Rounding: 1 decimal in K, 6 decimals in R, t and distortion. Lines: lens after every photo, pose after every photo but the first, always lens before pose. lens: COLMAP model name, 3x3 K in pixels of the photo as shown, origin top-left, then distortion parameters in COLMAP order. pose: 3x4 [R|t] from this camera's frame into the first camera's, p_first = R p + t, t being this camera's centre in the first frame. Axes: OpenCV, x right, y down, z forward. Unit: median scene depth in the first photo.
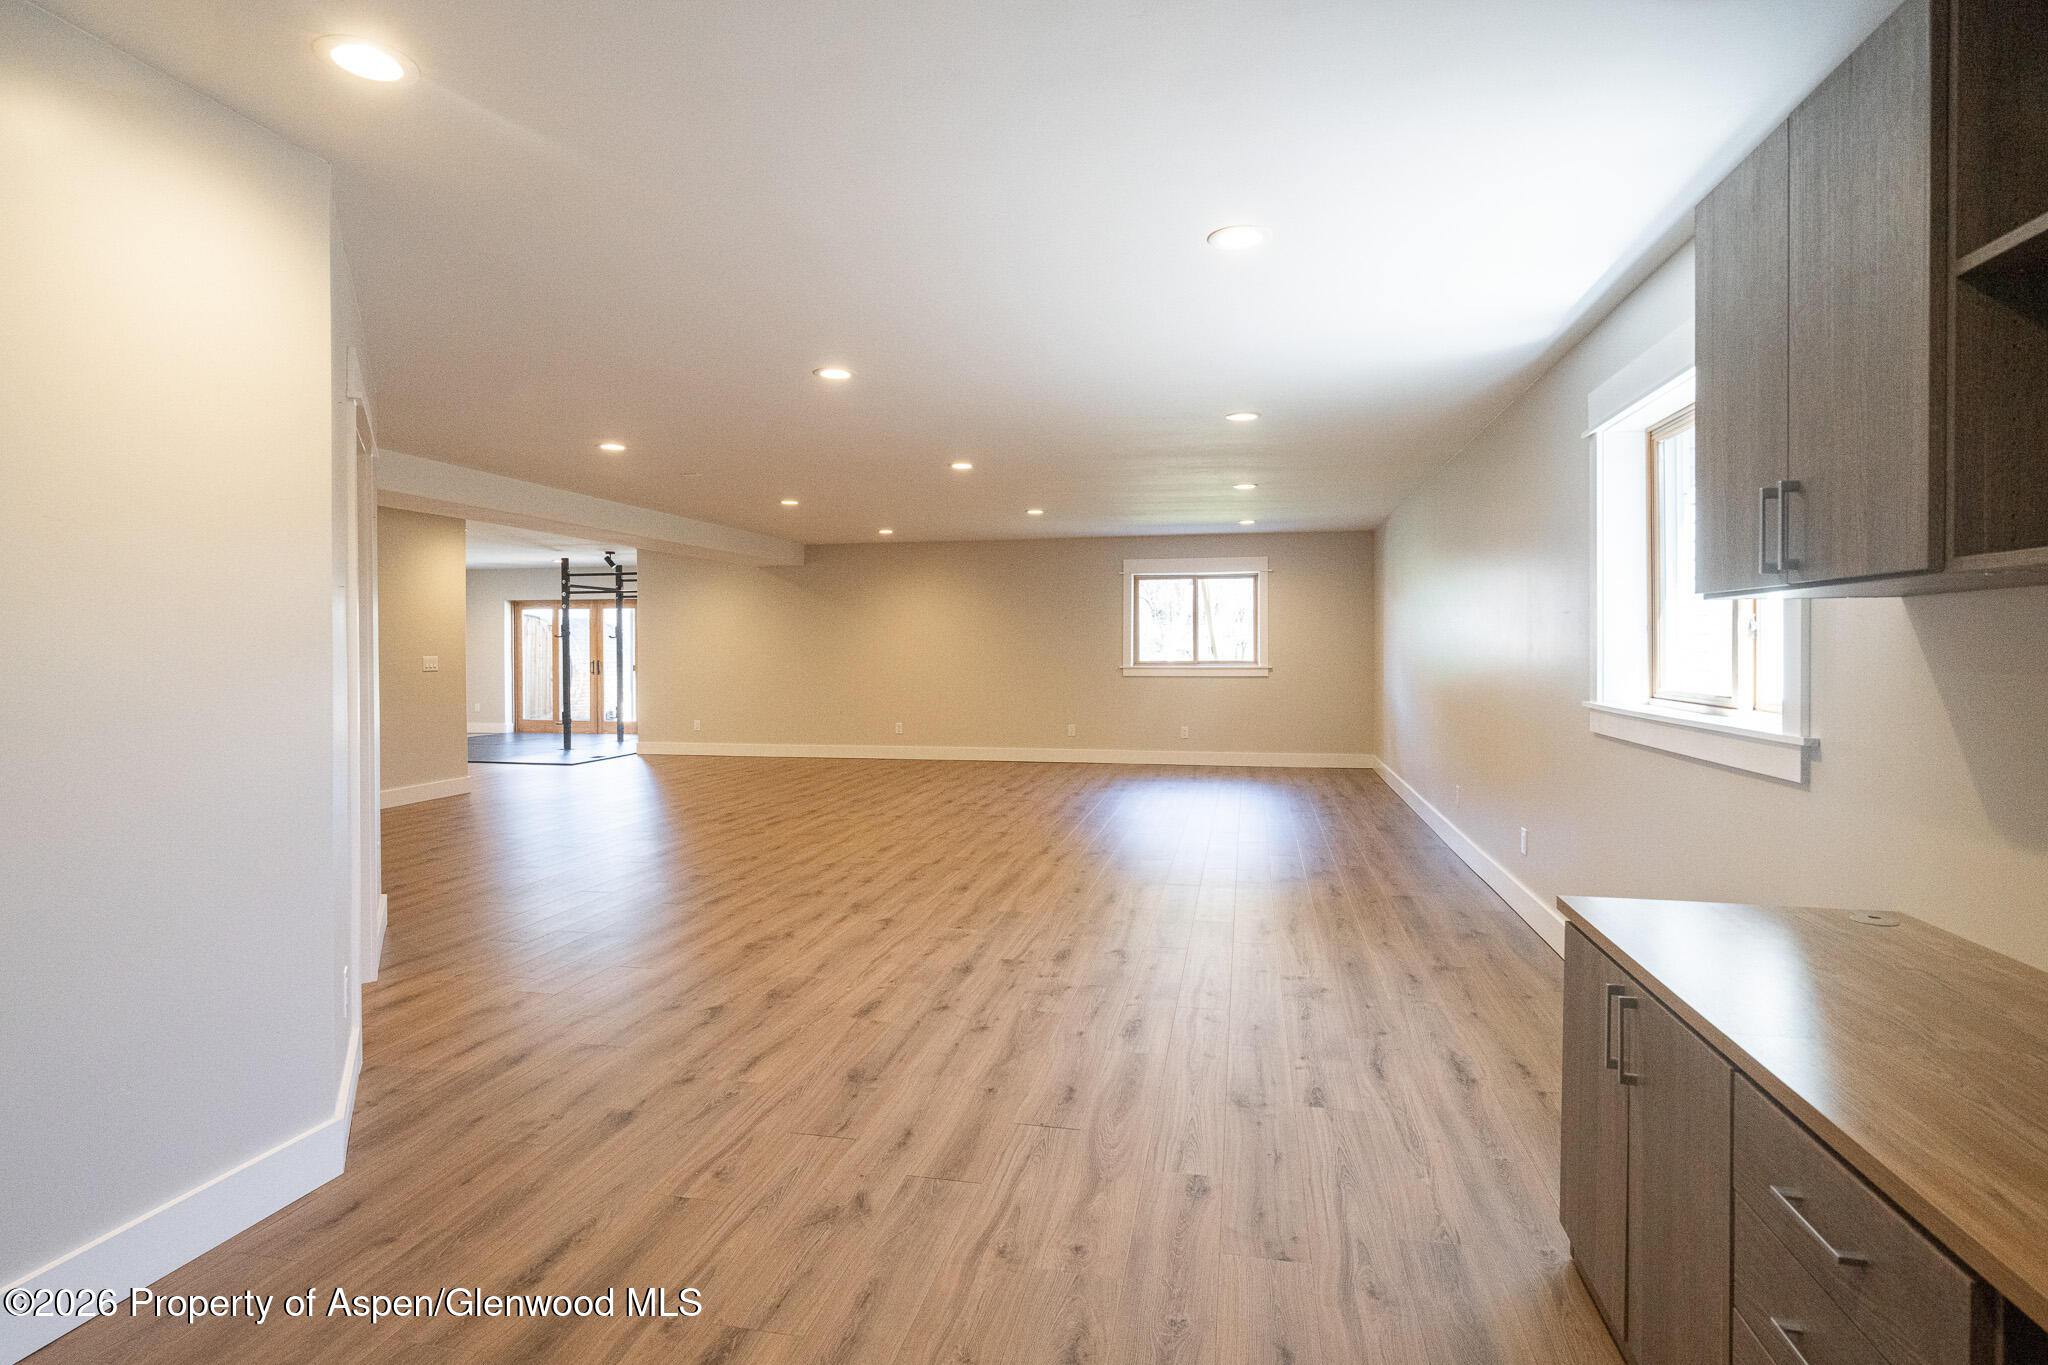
lens RADIAL K [[1064.7, 0, 1017.3], [0, 1064.7, 673.8], [0, 0, 1]] dist [-0.000006, 0.002925]
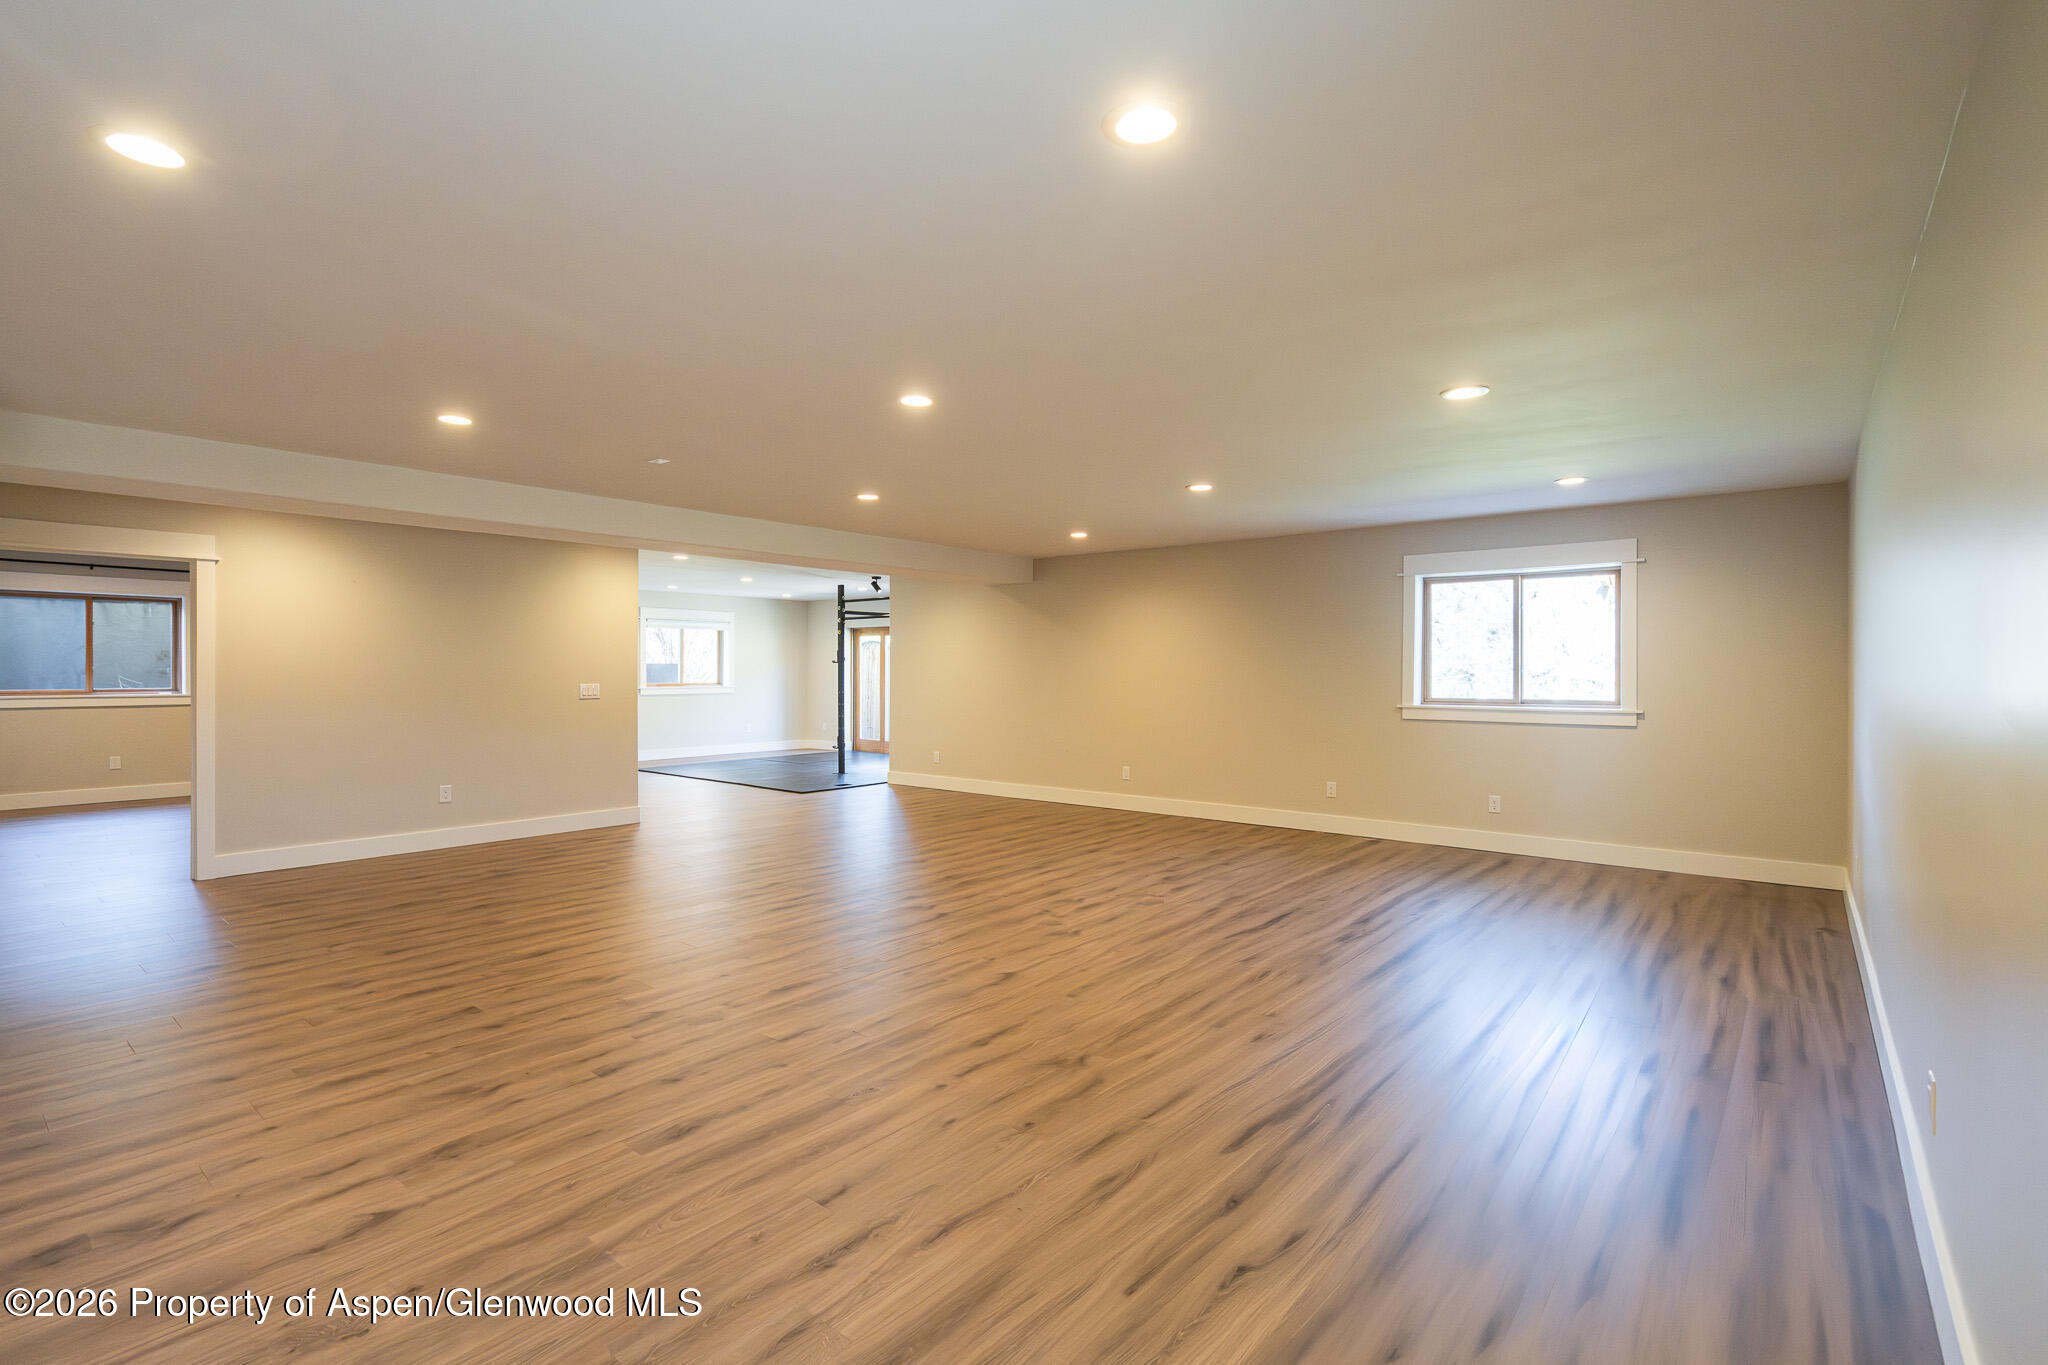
lens RADIAL K [[931.2, 0, 1037.6], [0, 931.2, 673.5], [0, 0, 1]] dist [-0.005698, 0.001192]
pose [[0.884741, 0.007279, -0.466025, 0.172239], [-0.018486, 0.999639, -0.019480, -0.011161], [0.465715, 0.025850, 0.884557, 0.327821]]
